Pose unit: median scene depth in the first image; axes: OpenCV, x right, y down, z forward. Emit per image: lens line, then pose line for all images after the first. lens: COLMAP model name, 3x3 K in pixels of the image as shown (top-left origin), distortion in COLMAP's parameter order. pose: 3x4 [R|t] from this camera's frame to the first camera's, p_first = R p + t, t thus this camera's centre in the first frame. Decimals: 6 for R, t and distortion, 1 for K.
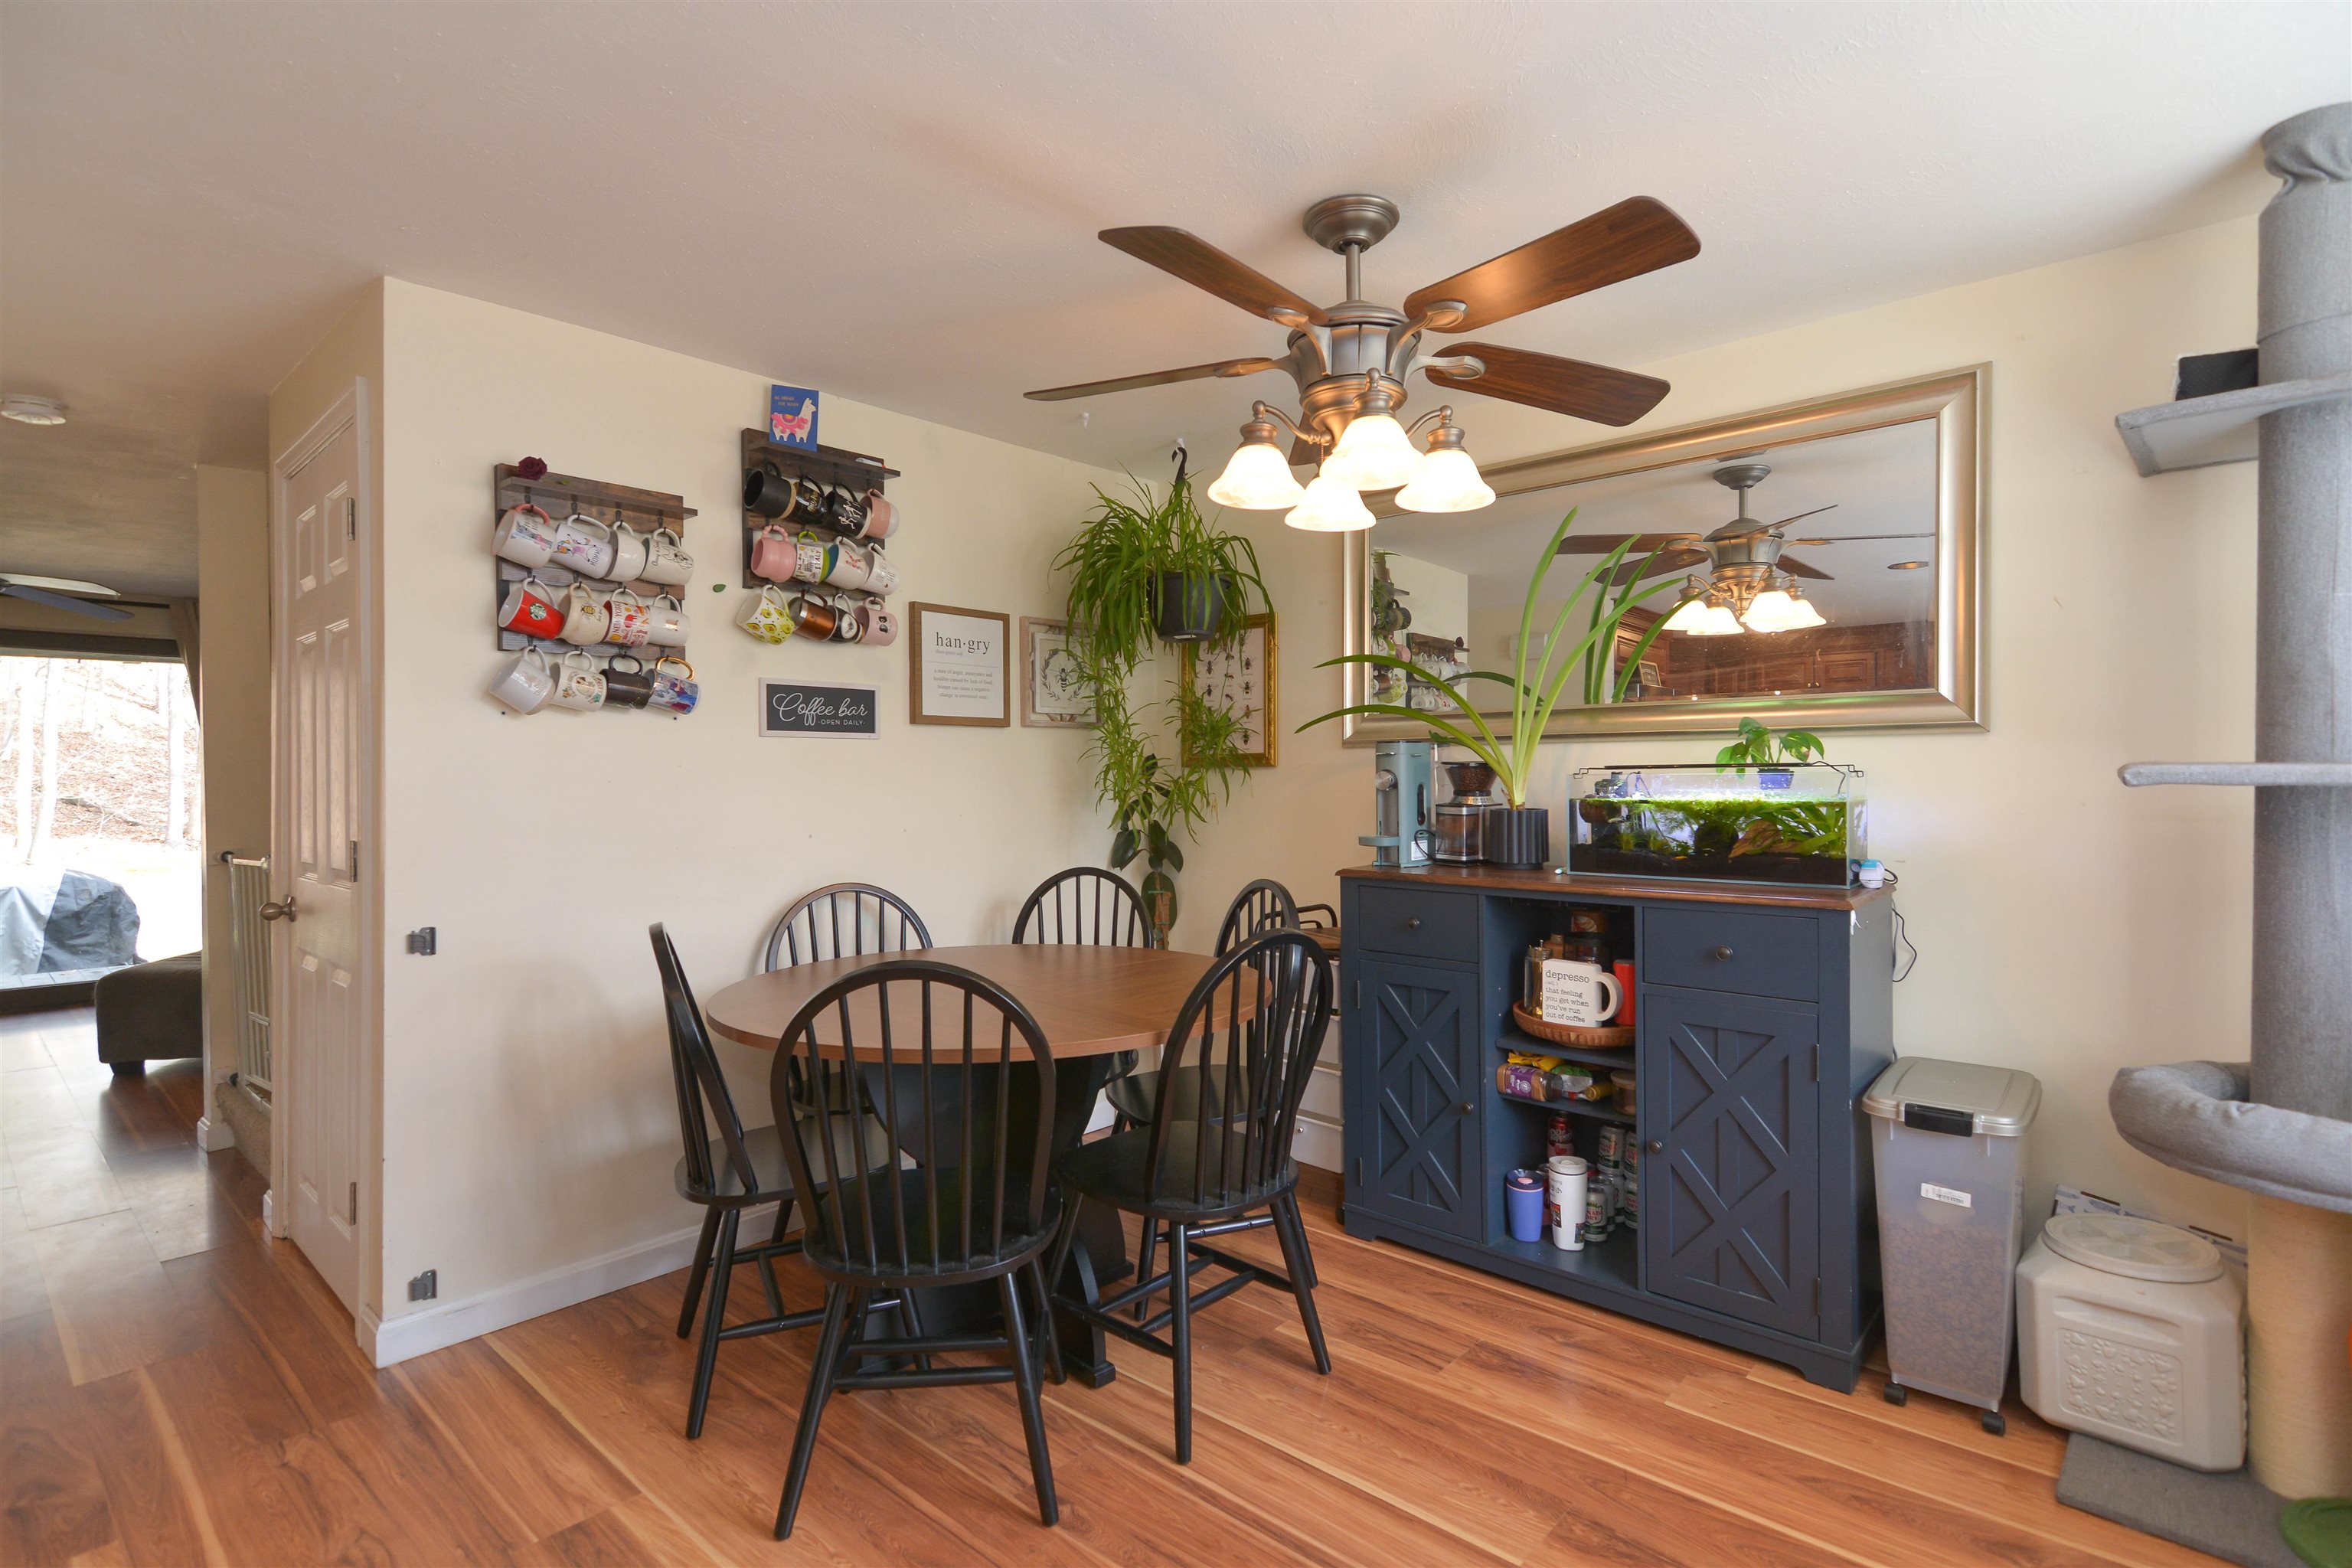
lens RADIAL K [[1128.0, 0, 1183.4], [0, 1128.0, 789.5], [0, 0, 1]] dist [0.018339, -0.009950]
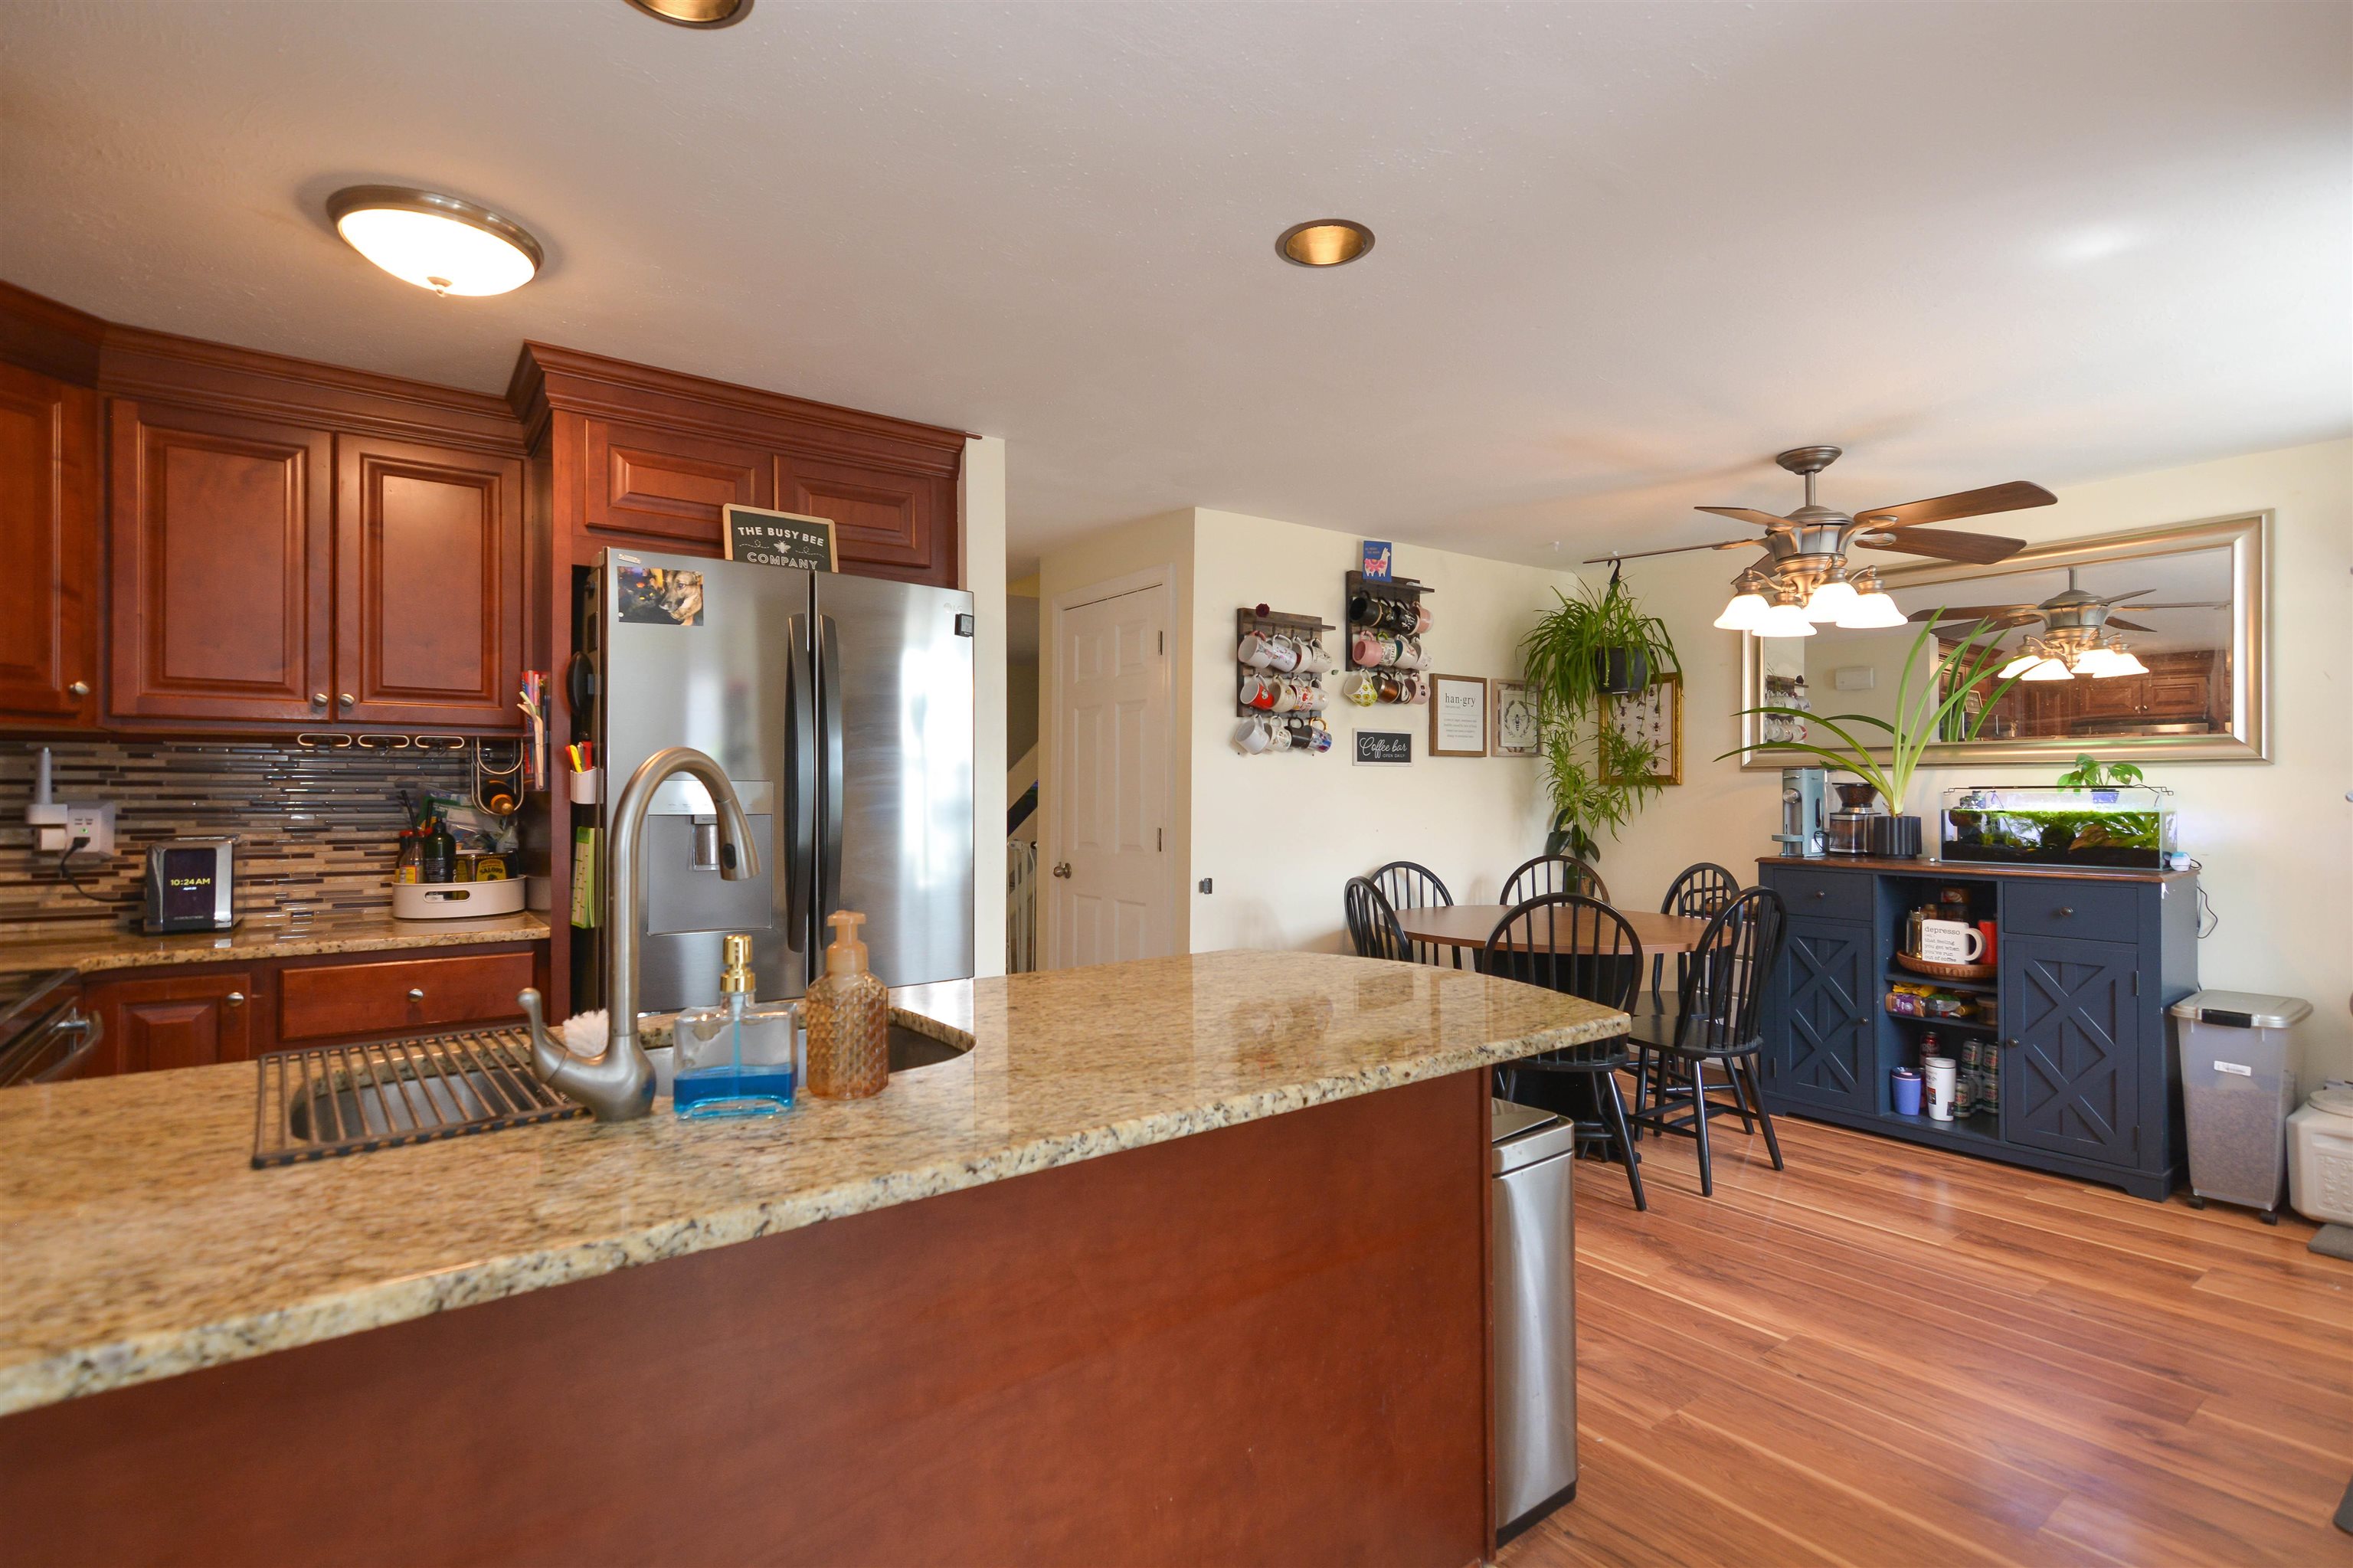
lens RADIAL K [[1128.5, 0, 1175.7], [0, 1128.5, 788.6], [0, 0, 1]] dist [0.018339, -0.009950]
pose [[0.980263, 0.003157, -0.197671, -0.338983], [-0.005298, 0.999933, -0.010300, 0.001849], [0.197626, 0.011144, 0.980214, -0.631687]]
